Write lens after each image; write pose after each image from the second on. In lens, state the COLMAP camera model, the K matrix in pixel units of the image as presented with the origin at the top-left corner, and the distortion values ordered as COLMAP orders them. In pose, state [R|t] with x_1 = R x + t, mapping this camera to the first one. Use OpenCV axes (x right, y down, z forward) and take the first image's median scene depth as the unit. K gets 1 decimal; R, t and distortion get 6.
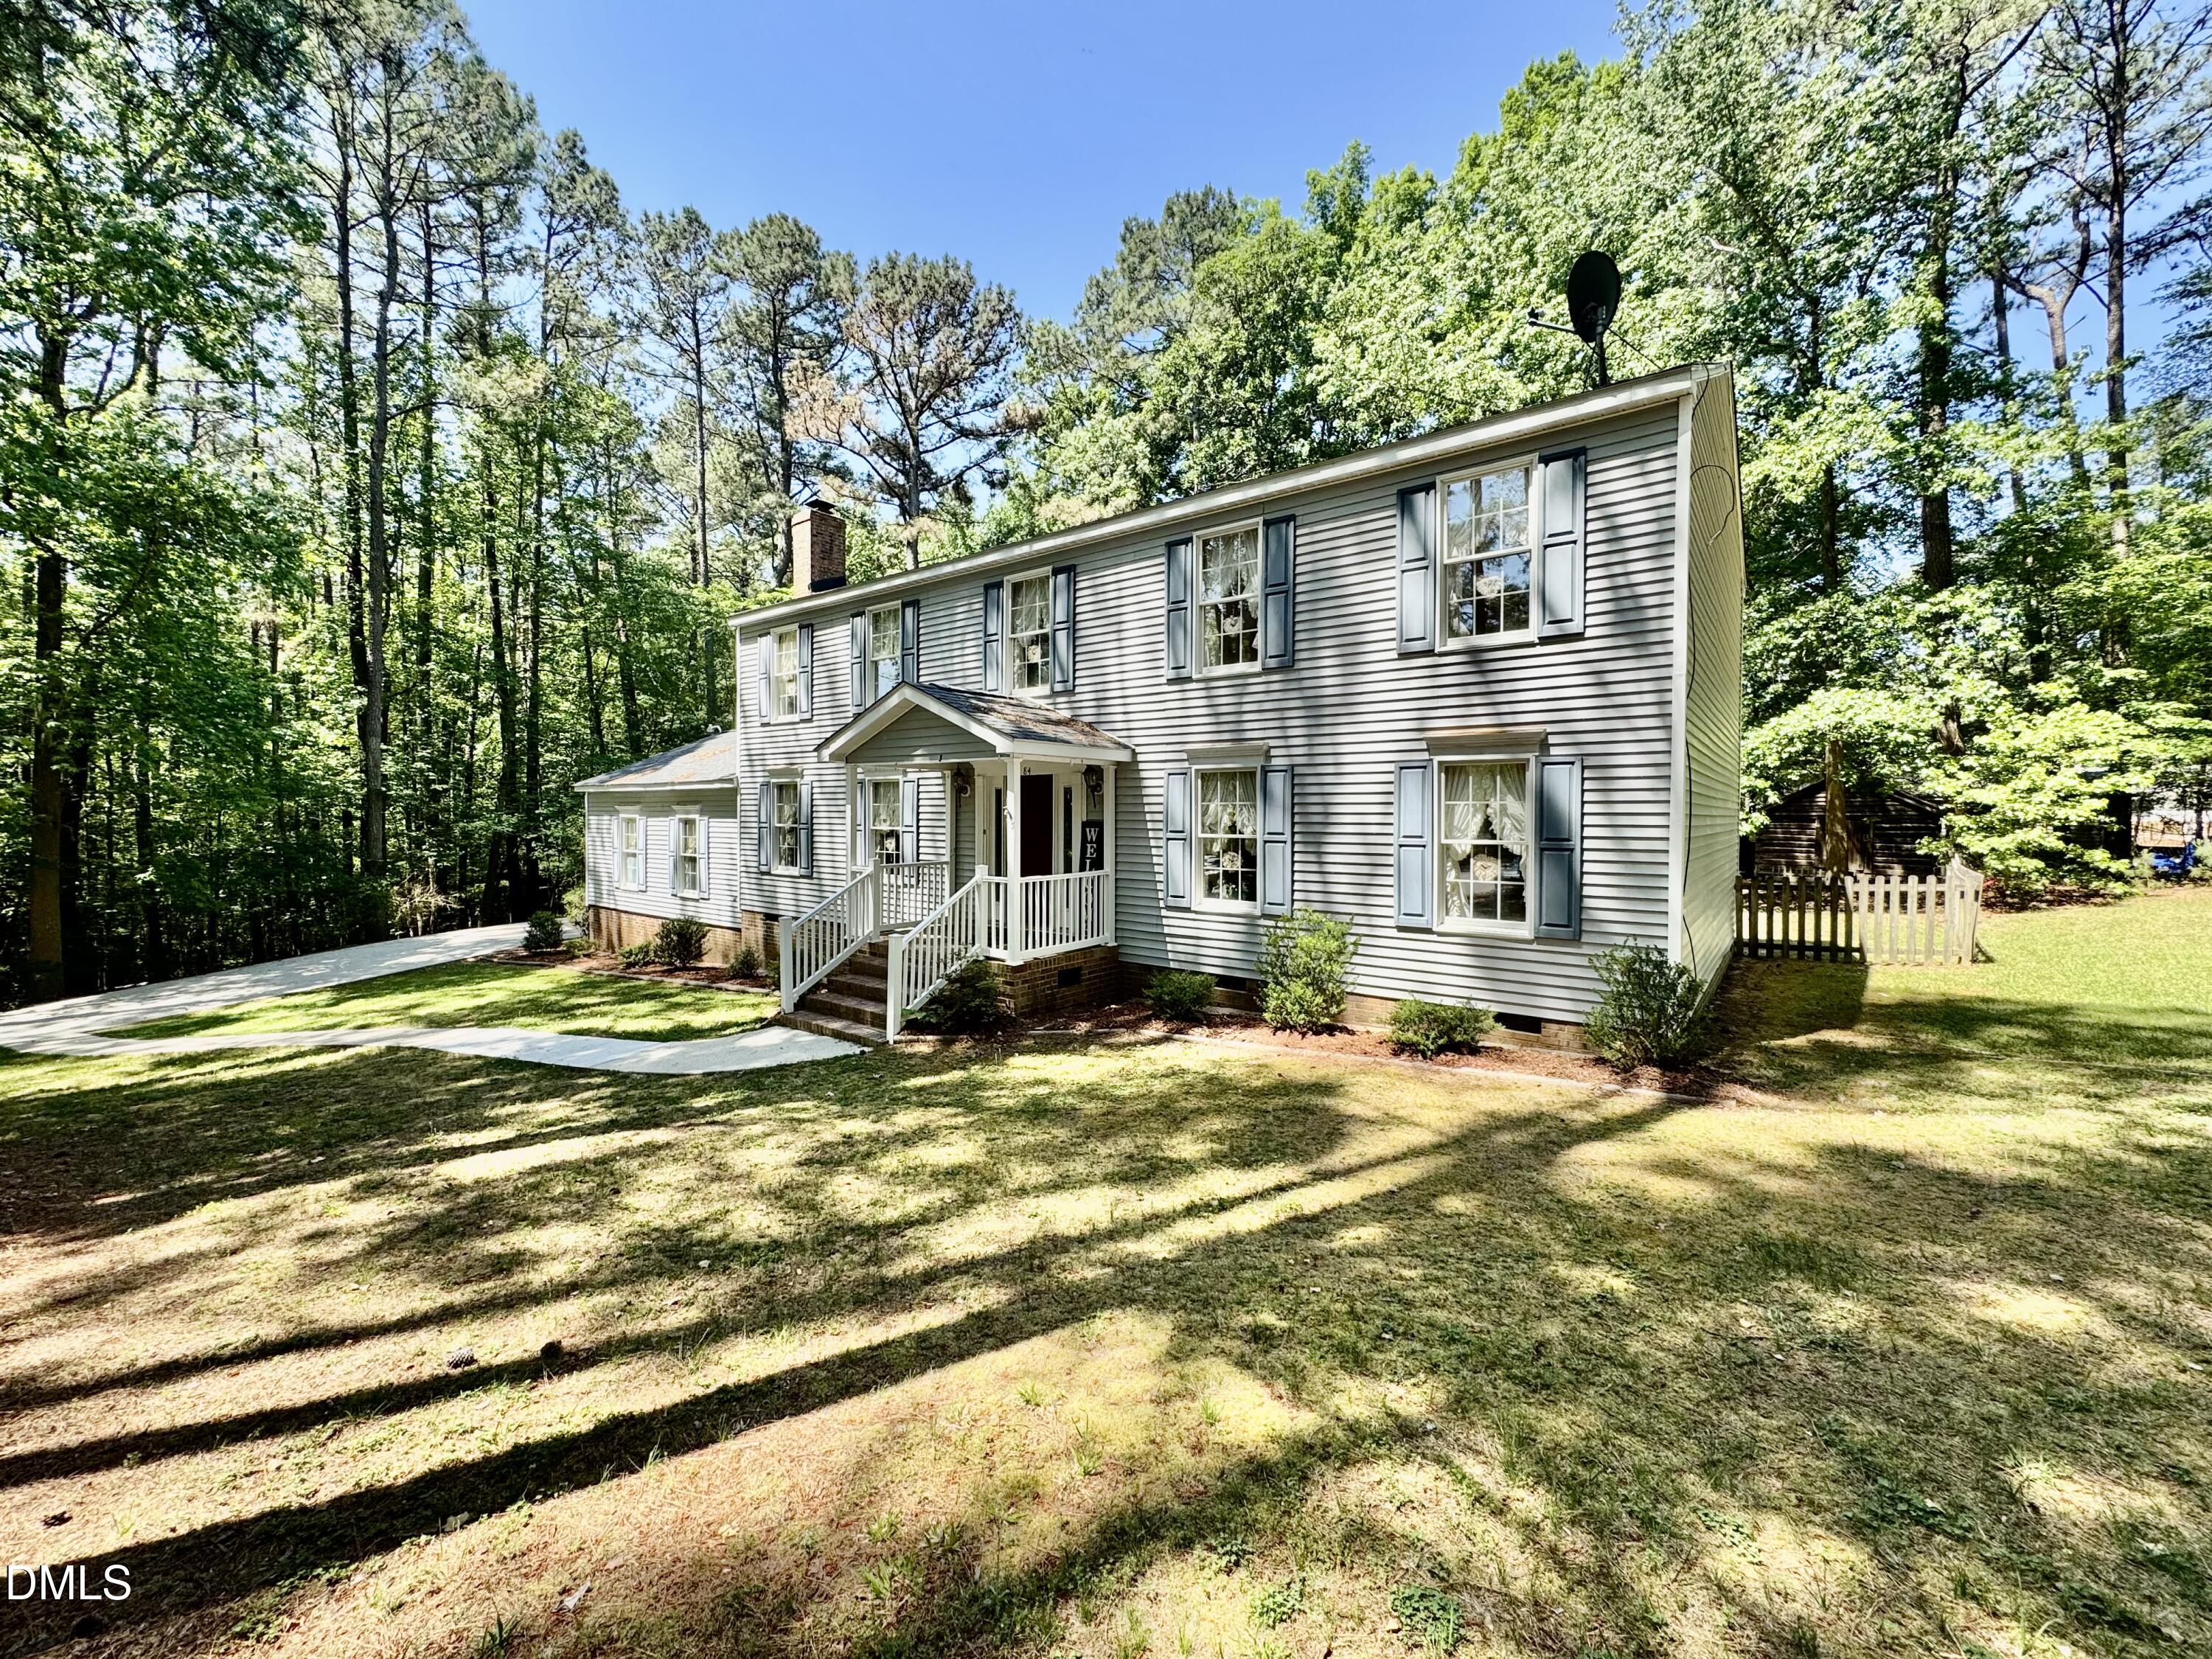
lens RADIAL K [[887.6, 0, 1105.3], [0, 887.6, 832.4], [0, 0, 1]] dist [-0.005700, 0.000803]
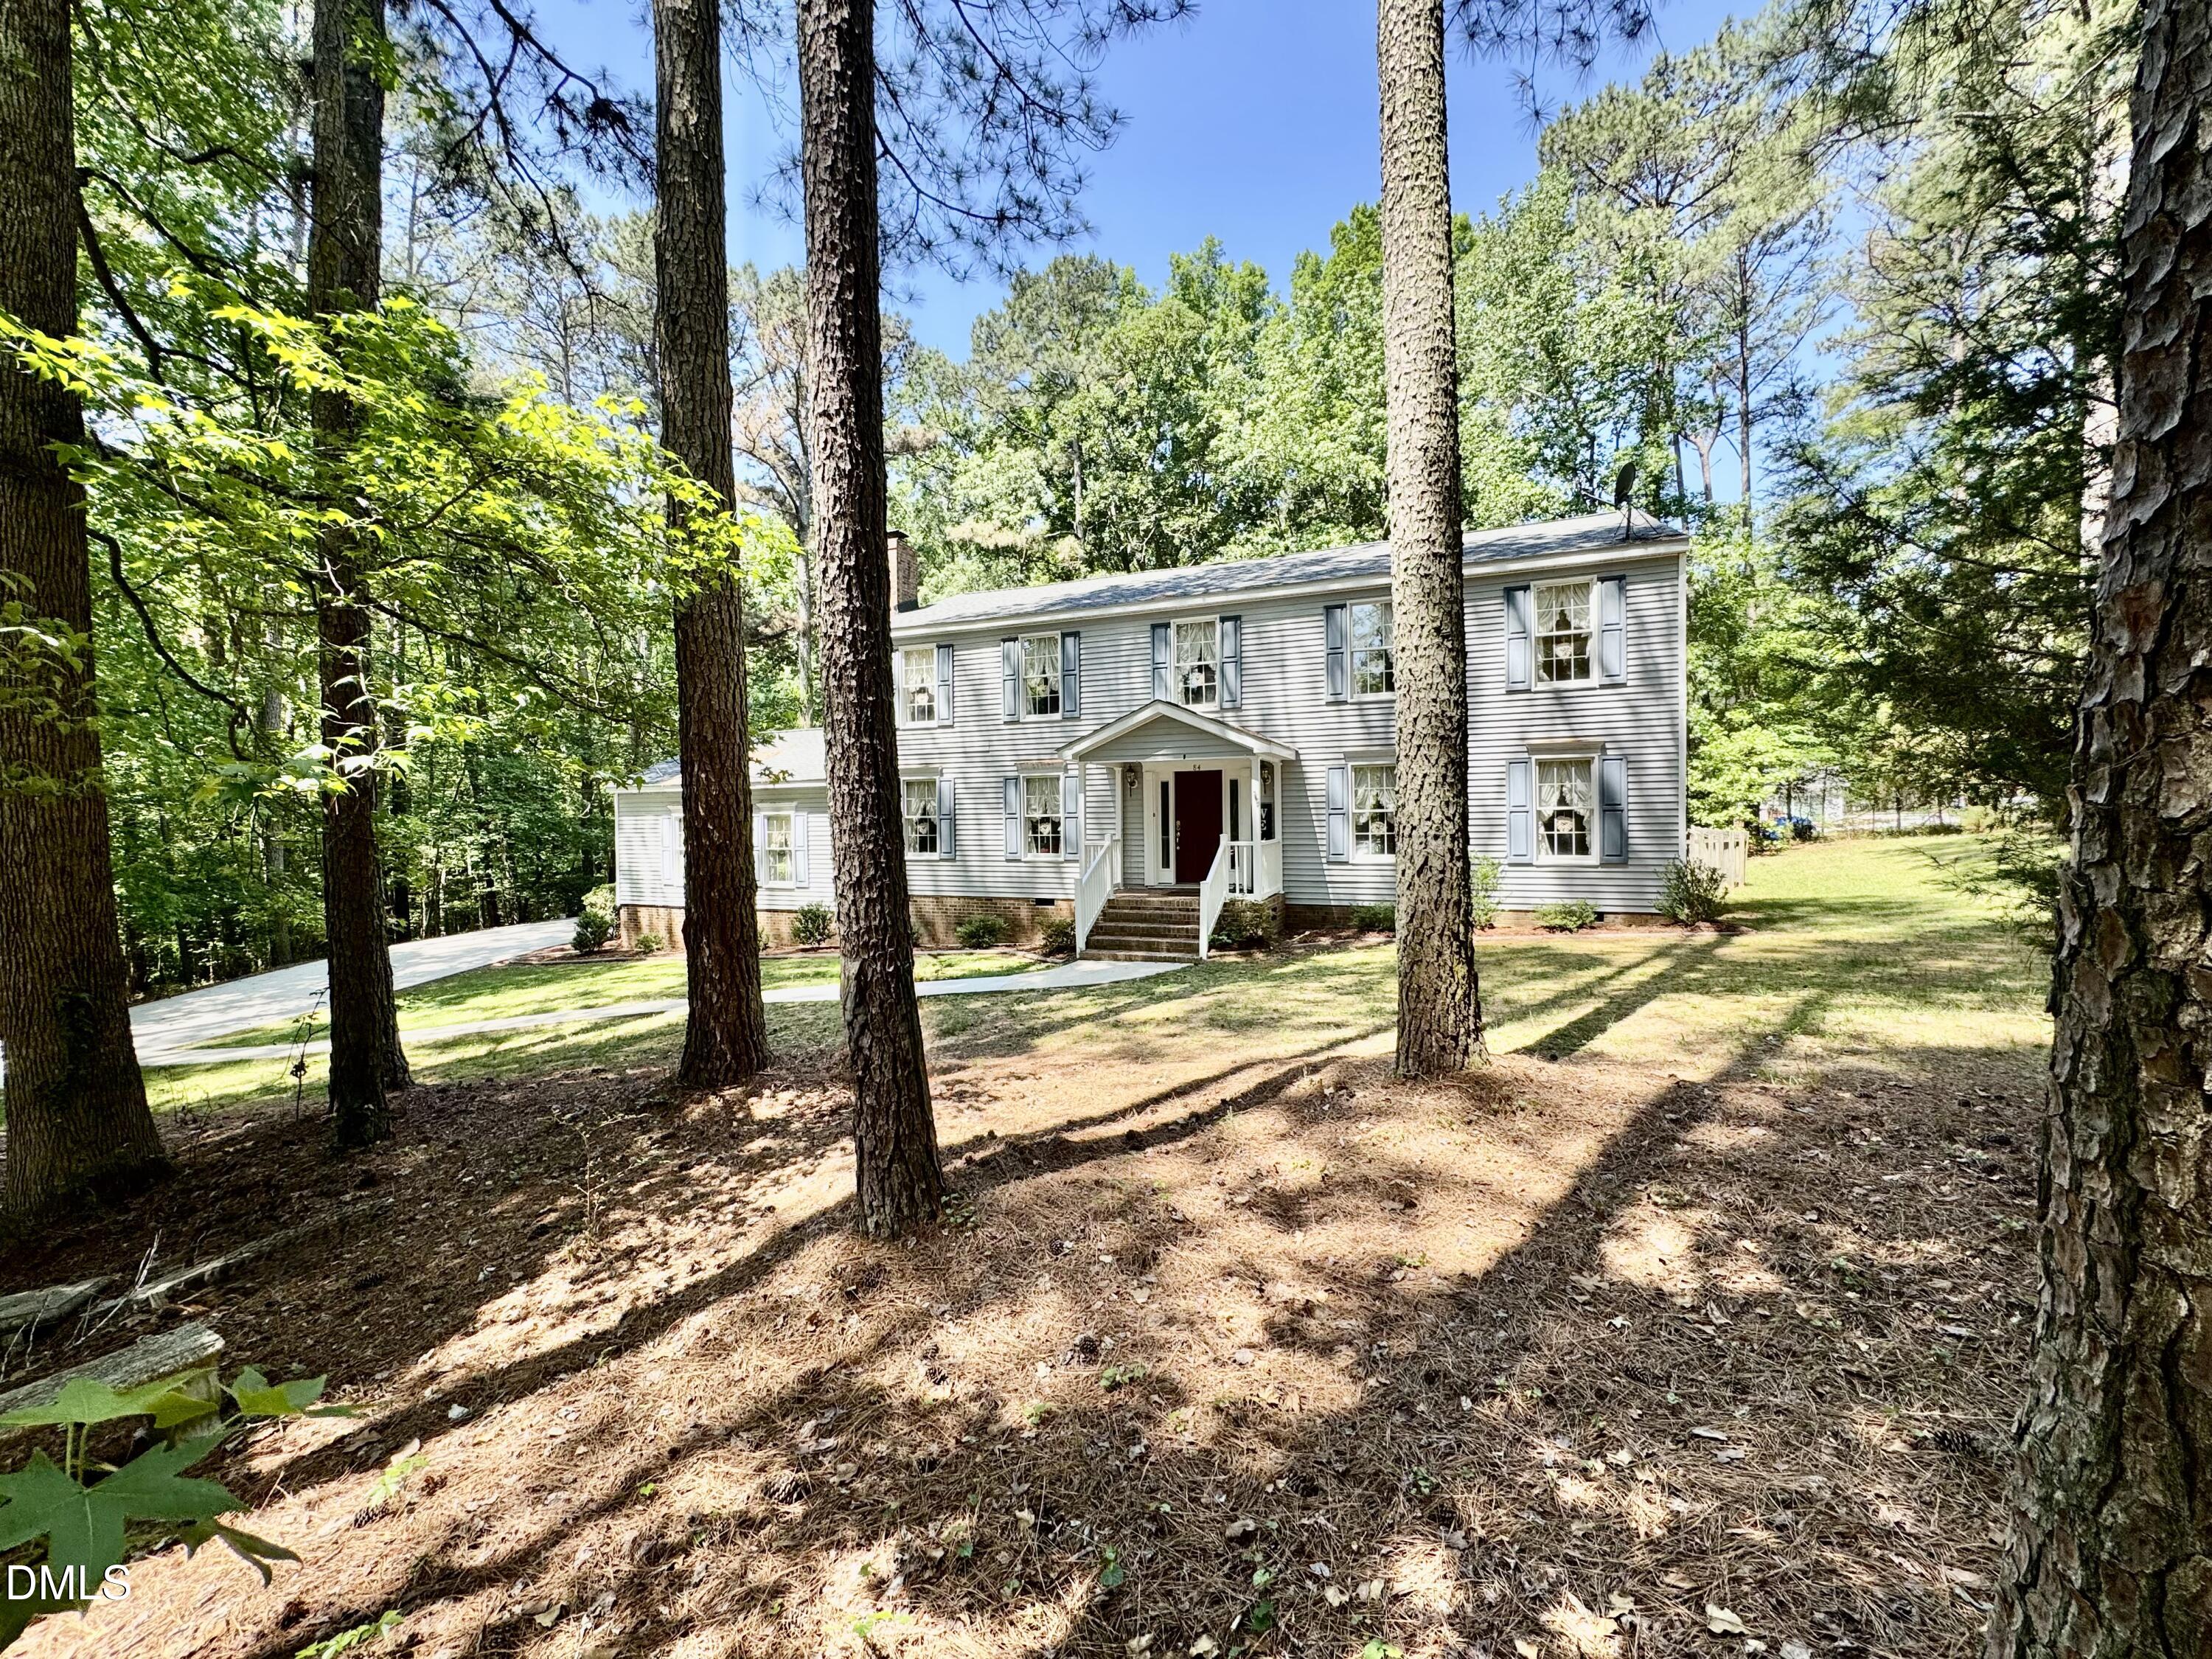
lens RADIAL K [[887.6, 0, 1106.9], [0, 887.6, 834.2], [0, 0, 1]] dist [-0.005700, 0.000803]
pose [[0.959723, -0.021254, 0.280144, -0.682135], [0.023113, 0.999727, -0.003335, 0.036489], [-0.279997, 0.009676, 0.959952, -0.268862]]
